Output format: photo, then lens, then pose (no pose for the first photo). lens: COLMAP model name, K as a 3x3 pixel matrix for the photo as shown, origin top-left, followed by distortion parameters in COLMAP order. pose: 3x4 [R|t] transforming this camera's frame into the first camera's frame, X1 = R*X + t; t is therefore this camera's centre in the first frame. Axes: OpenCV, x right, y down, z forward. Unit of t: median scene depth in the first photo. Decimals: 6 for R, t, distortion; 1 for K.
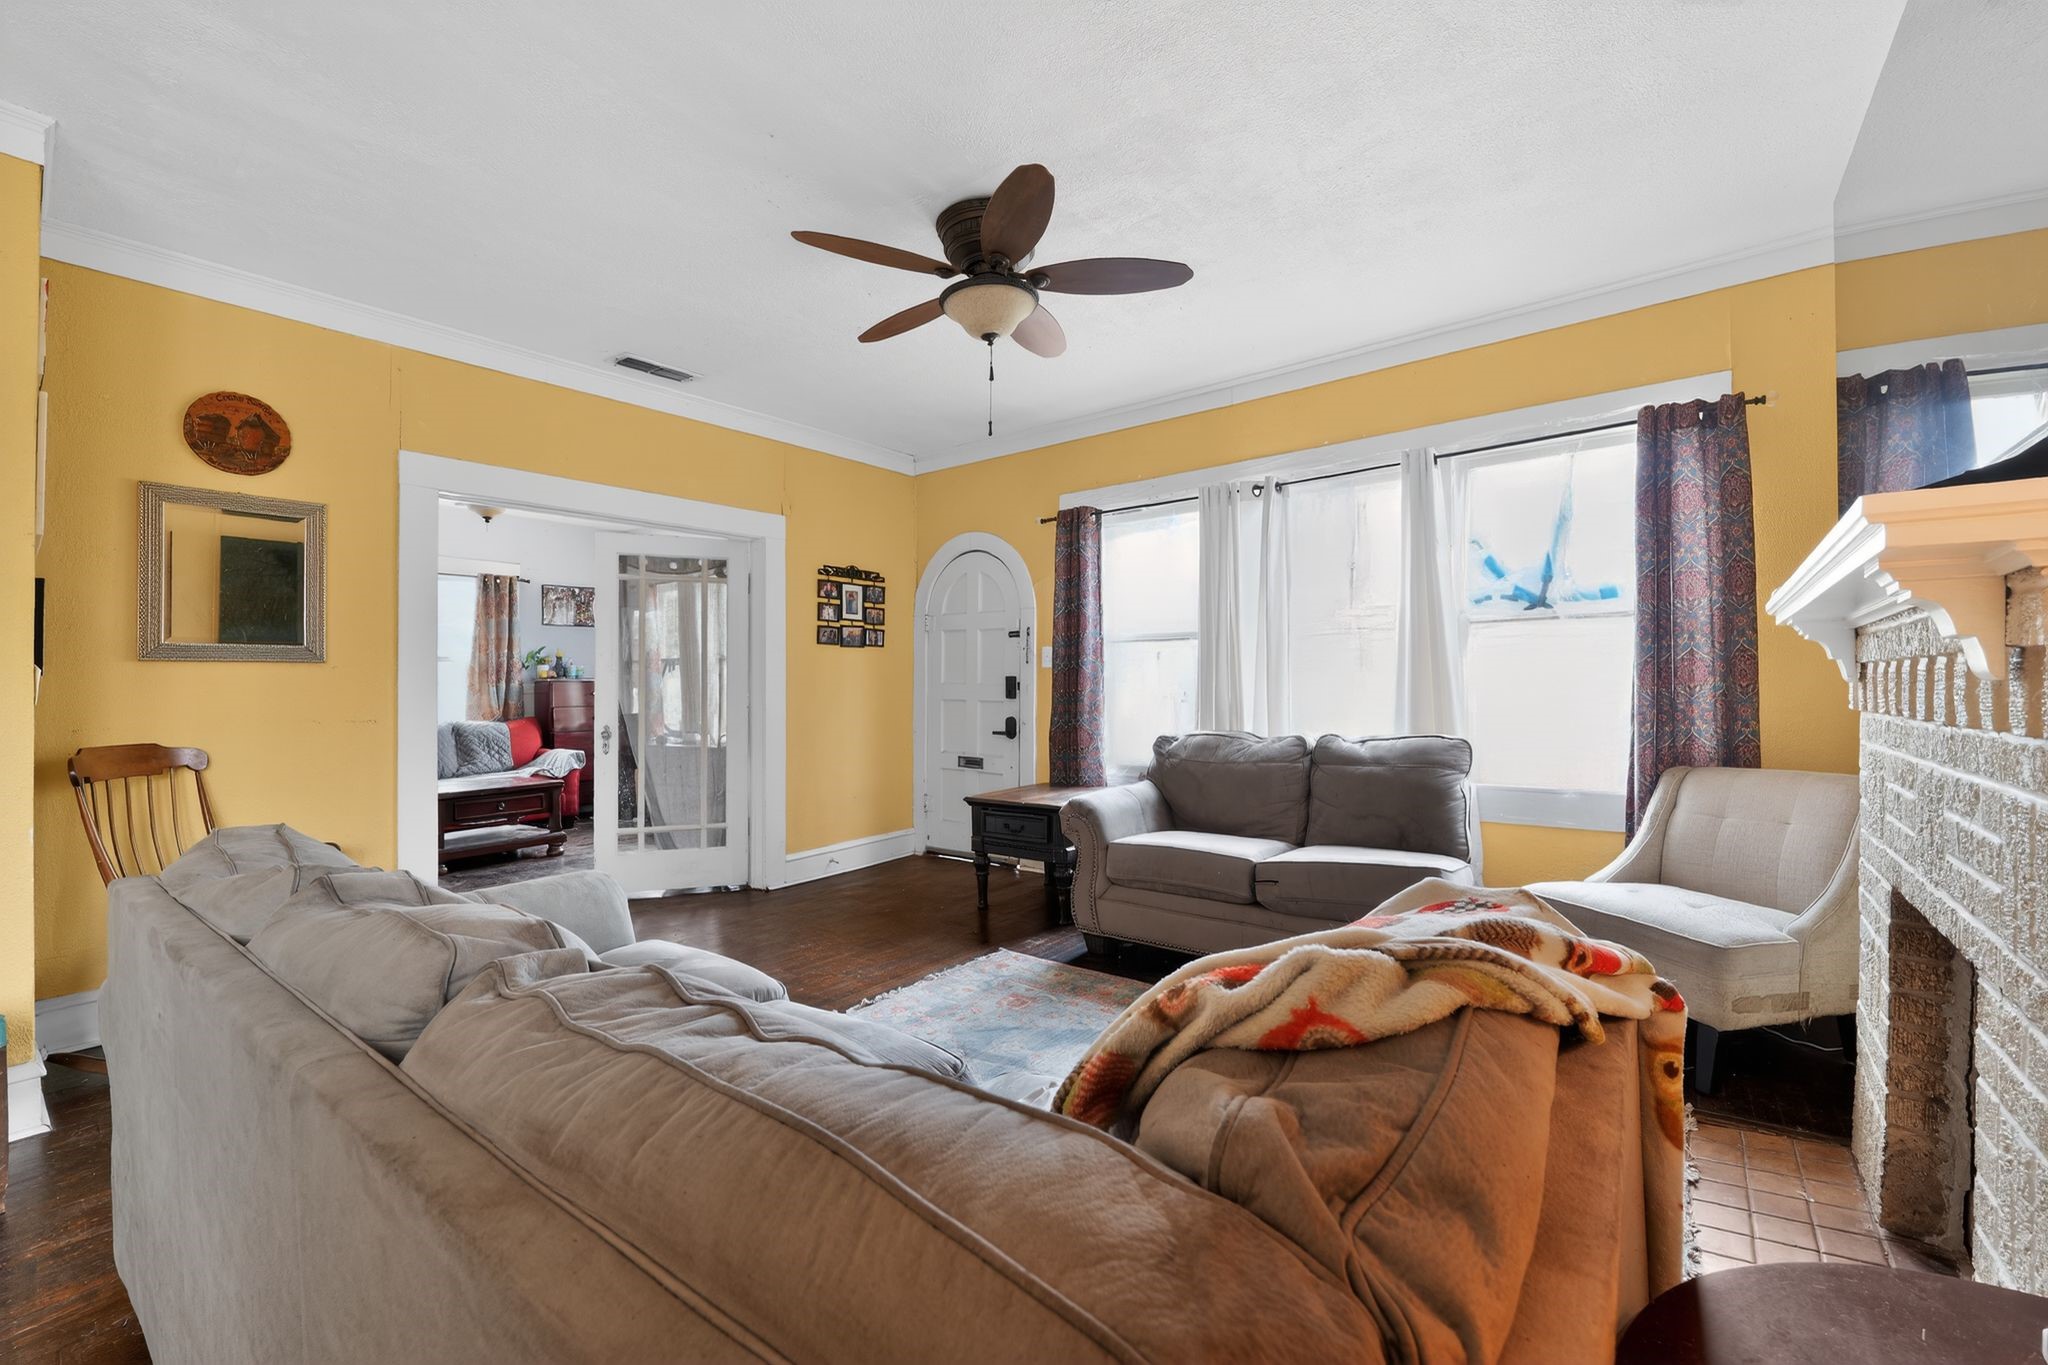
lens RADIAL K [[847.0, 0, 1005.9], [0, 847.0, 678.3], [0, 0, 1]] dist [-0.008860, -0.000037]
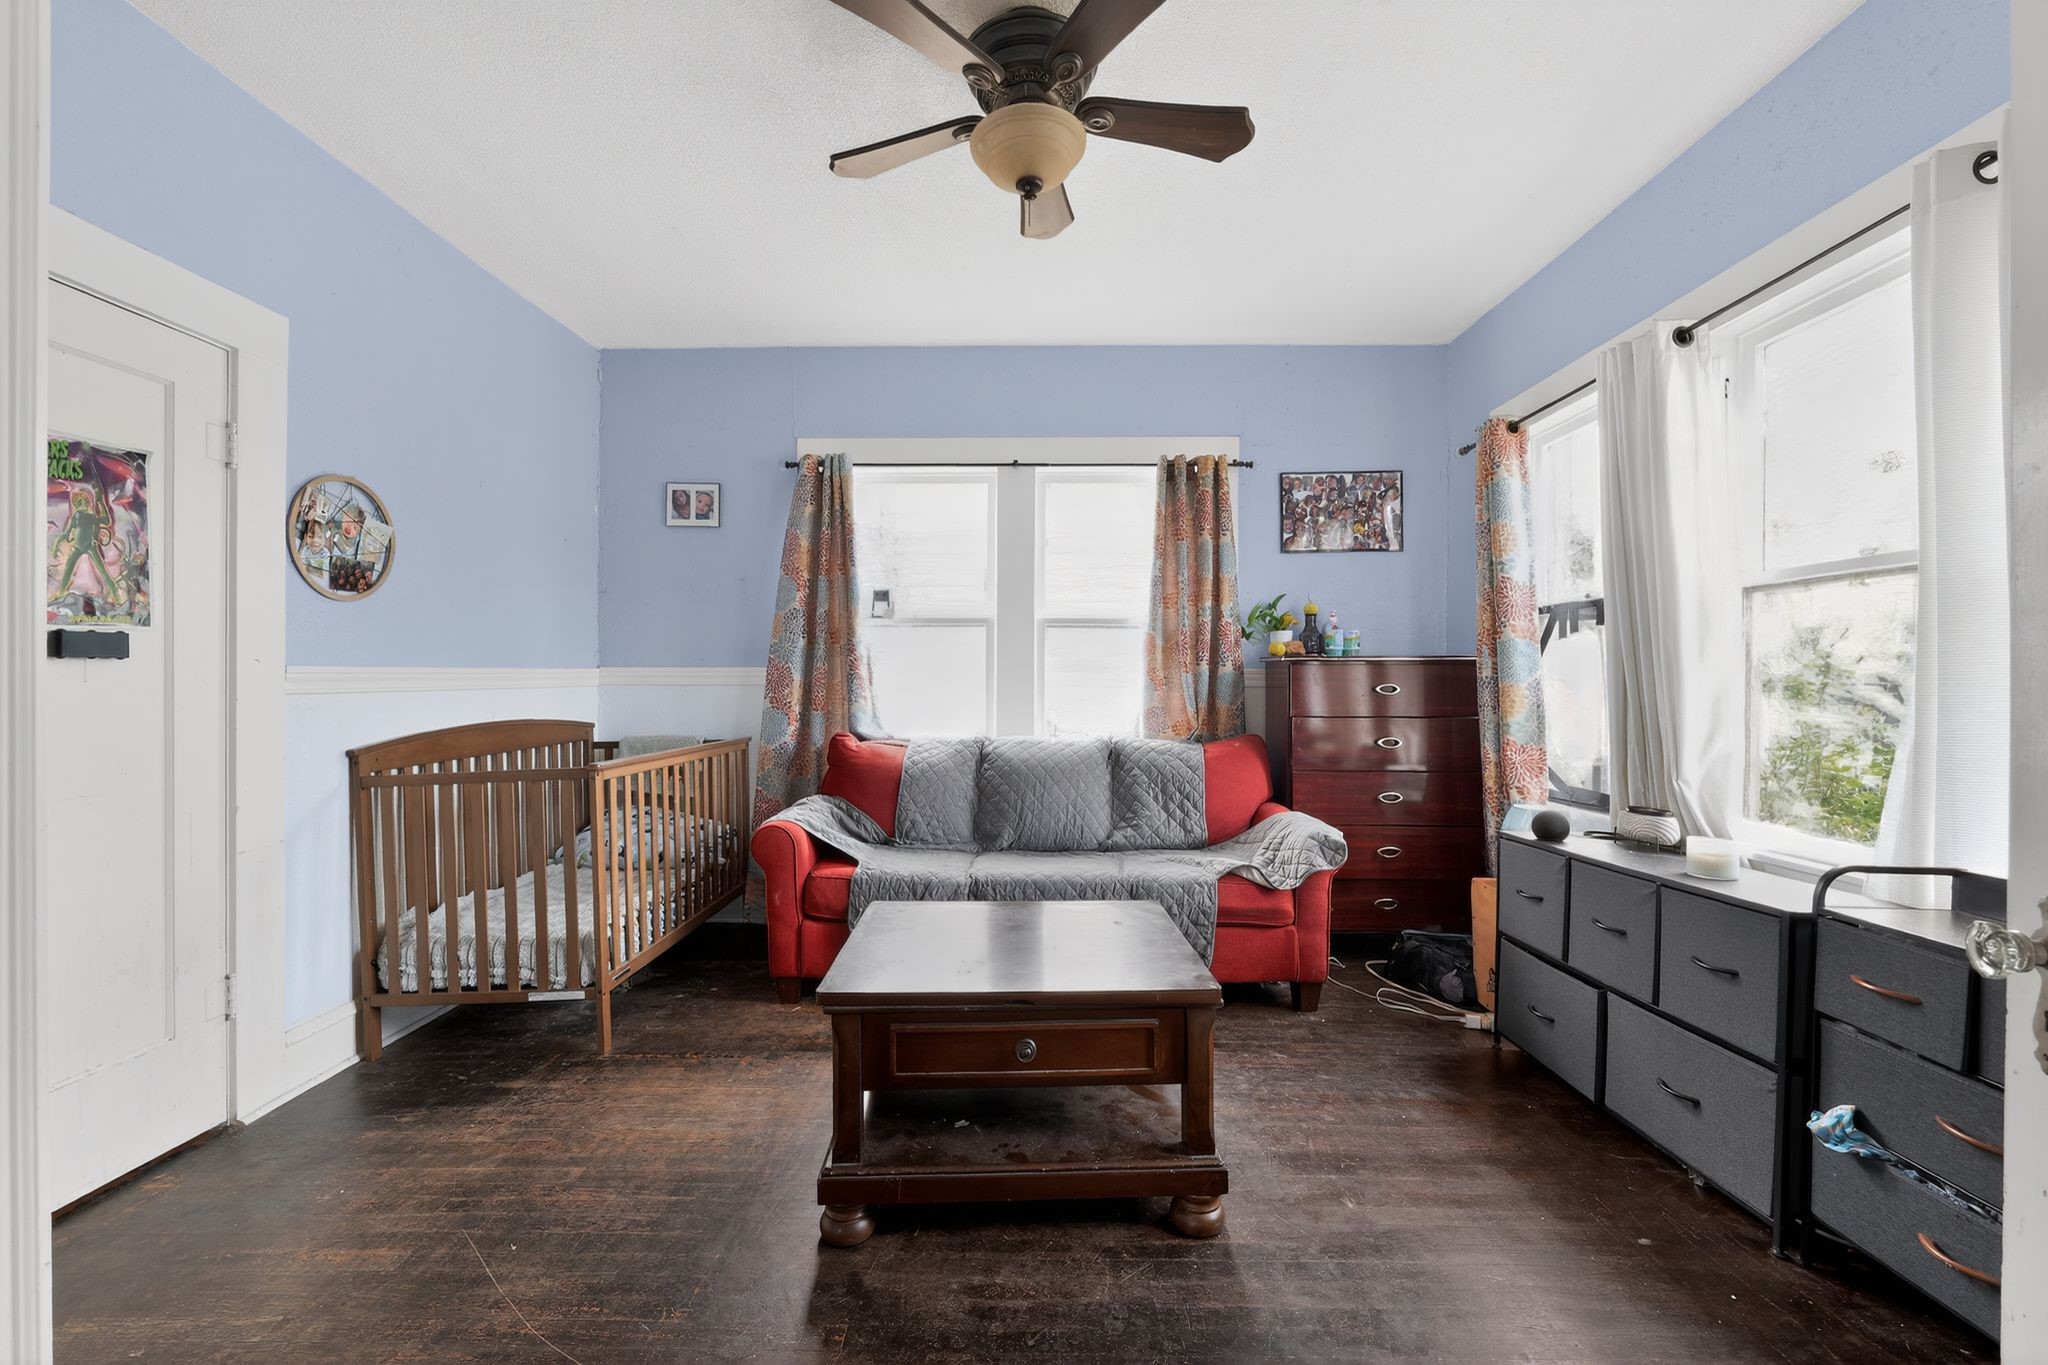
lens RADIAL K [[838.8, 0, 1024.0], [0, 838.8, 682.5], [0, 0, 1]] dist [-0.006730, 0.000033]
pose [[0.619494, 0.001851, -0.784999, -0.261521], [0.007721, 0.999934, 0.008451, 0.010155], [0.784963, -0.011297, 0.619439, 0.594635]]
